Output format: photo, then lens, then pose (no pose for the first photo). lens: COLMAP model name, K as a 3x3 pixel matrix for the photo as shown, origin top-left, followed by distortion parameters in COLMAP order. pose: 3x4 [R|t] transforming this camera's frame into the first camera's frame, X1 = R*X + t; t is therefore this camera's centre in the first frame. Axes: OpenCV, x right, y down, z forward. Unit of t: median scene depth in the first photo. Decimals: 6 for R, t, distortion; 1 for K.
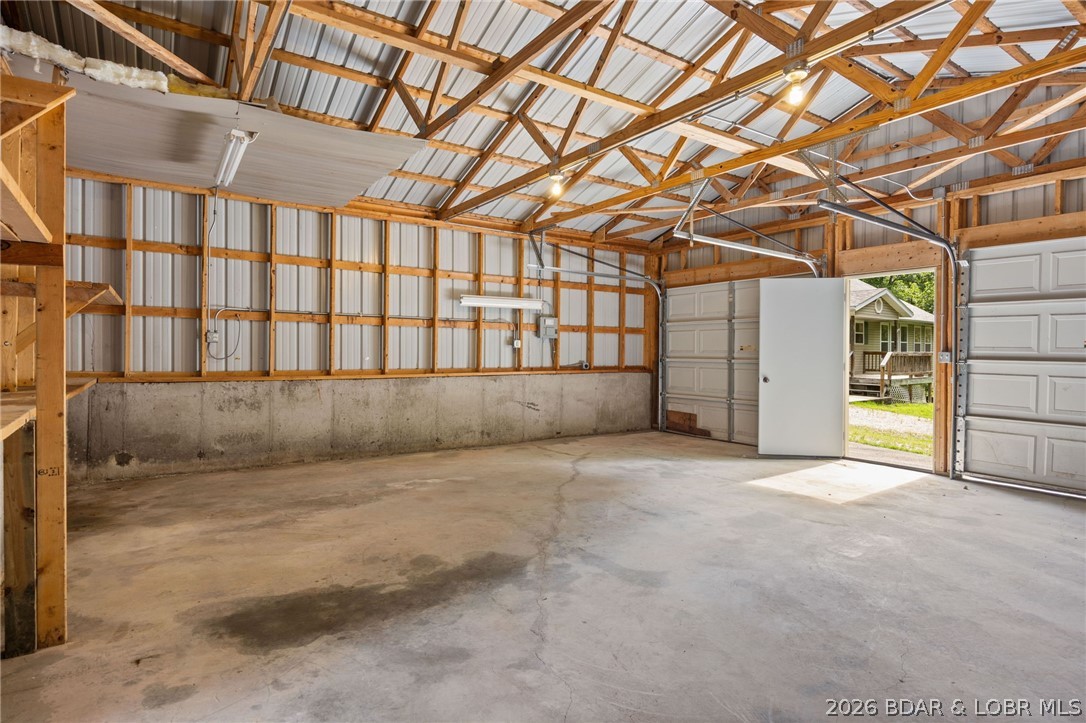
lens RADIAL K [[569.5, 0, 542.4], [0, 569.5, 358.6], [0, 0, 1]] dist [-0.009334, 0.000761]
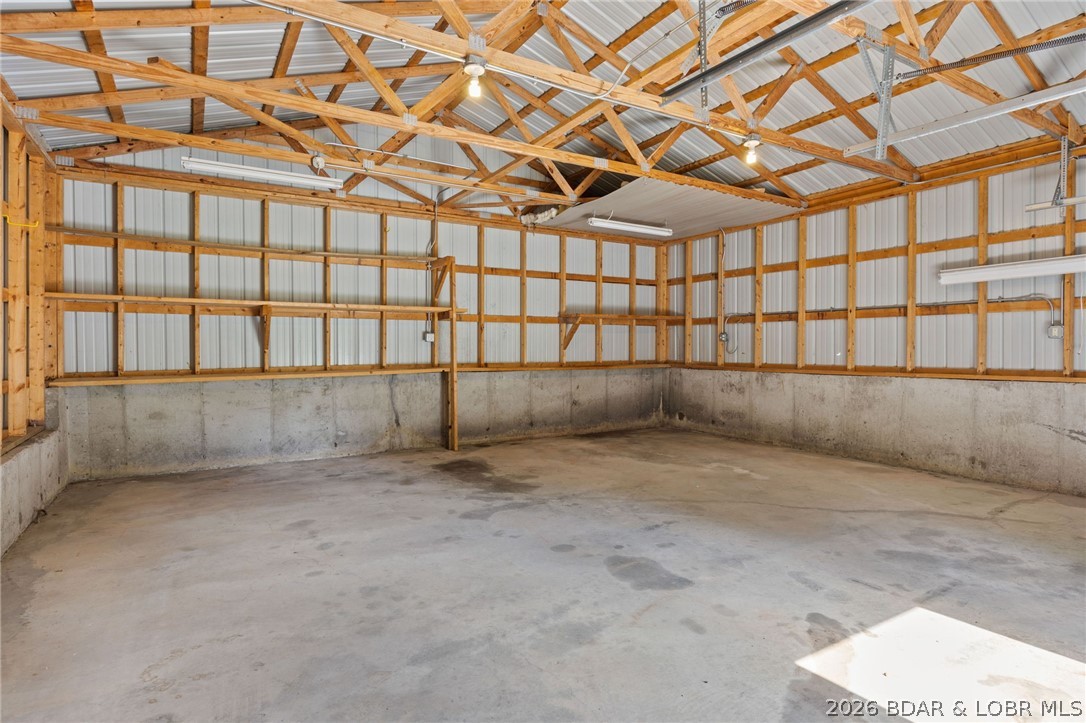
lens RADIAL K [[569.5, 0, 541.4], [0, 569.5, 357.0], [0, 0, 1]] dist [-0.009334, 0.000761]
pose [[-0.047951, 0.012269, -0.998774, 0.753645], [-0.005874, 0.999904, 0.012565, -0.004630], [0.998832, 0.006469, -0.047874, 0.598601]]
